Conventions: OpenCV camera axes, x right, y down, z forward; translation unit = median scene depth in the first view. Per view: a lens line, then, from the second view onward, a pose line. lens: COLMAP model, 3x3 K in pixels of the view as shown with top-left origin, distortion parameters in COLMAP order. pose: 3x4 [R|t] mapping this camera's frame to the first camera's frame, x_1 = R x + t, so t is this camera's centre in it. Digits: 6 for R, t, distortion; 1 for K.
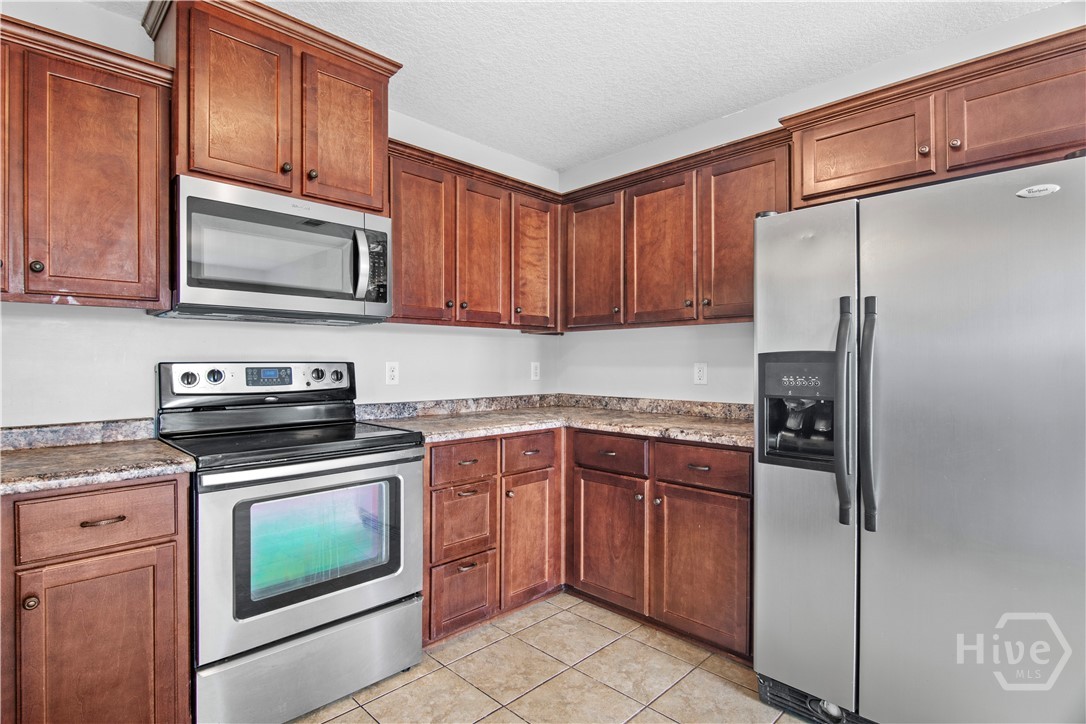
lens RADIAL K [[536.3, 0, 528.8], [0, 536.3, 360.4], [0, 0, 1]] dist [-0.004586, -0.009872]
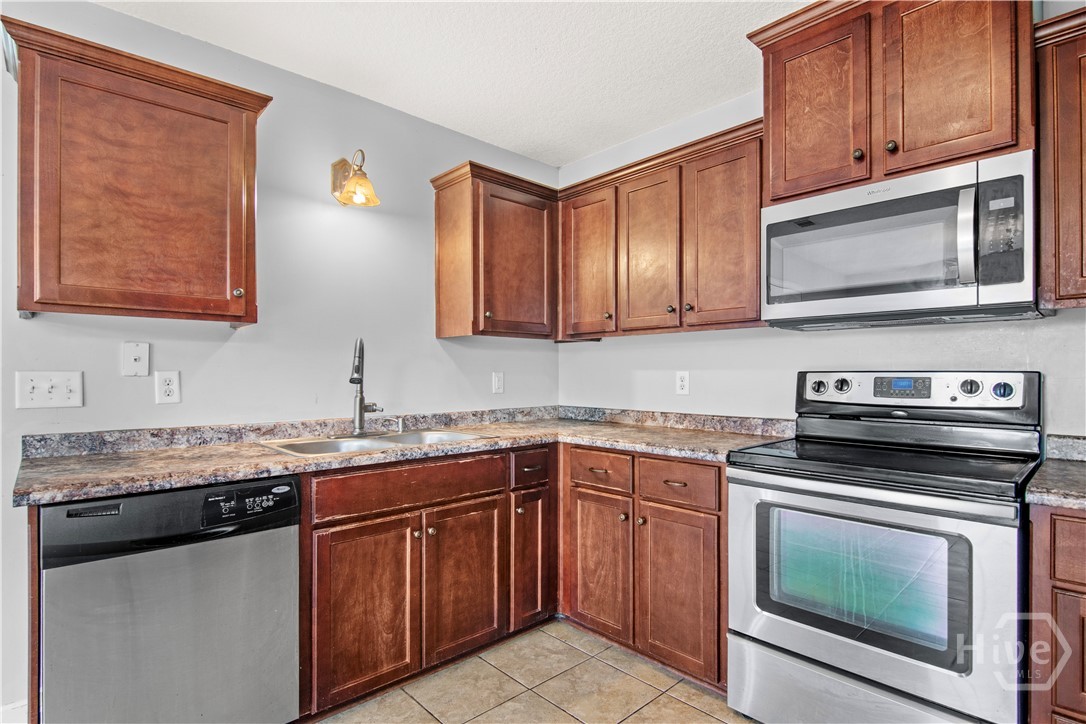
lens RADIAL K [[536.3, 0, 531.7], [0, 536.3, 376.6], [0, 0, 1]] dist [-0.004586, -0.009872]
pose [[-0.032929, 0.010564, -0.999402, 0.413612], [0.004763, 0.999934, 0.010413, 0.000065], [0.999446, -0.004418, -0.032977, 0.427699]]
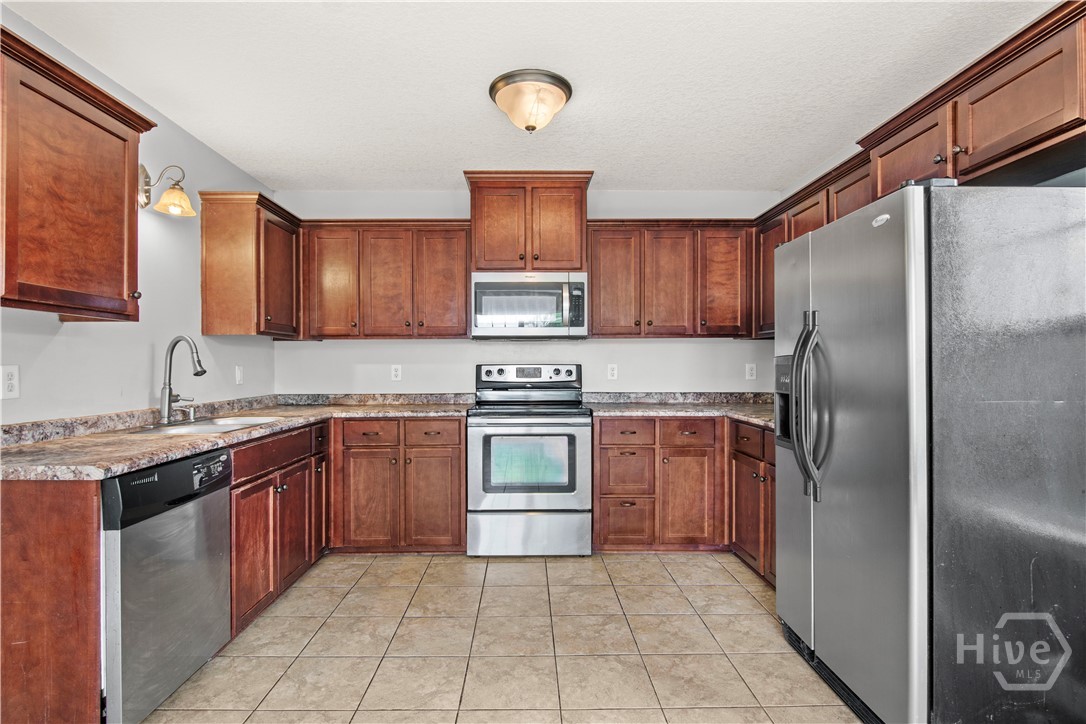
lens RADIAL K [[536.3, 0, 515.0], [0, 536.3, 358.6], [0, 0, 1]] dist [-0.004586, -0.009872]
pose [[0.703529, -0.008443, -0.710616, 0.723657], [0.004714, 0.999963, -0.007214, -0.003348], [0.710651, 0.001726, 0.703543, -0.253602]]
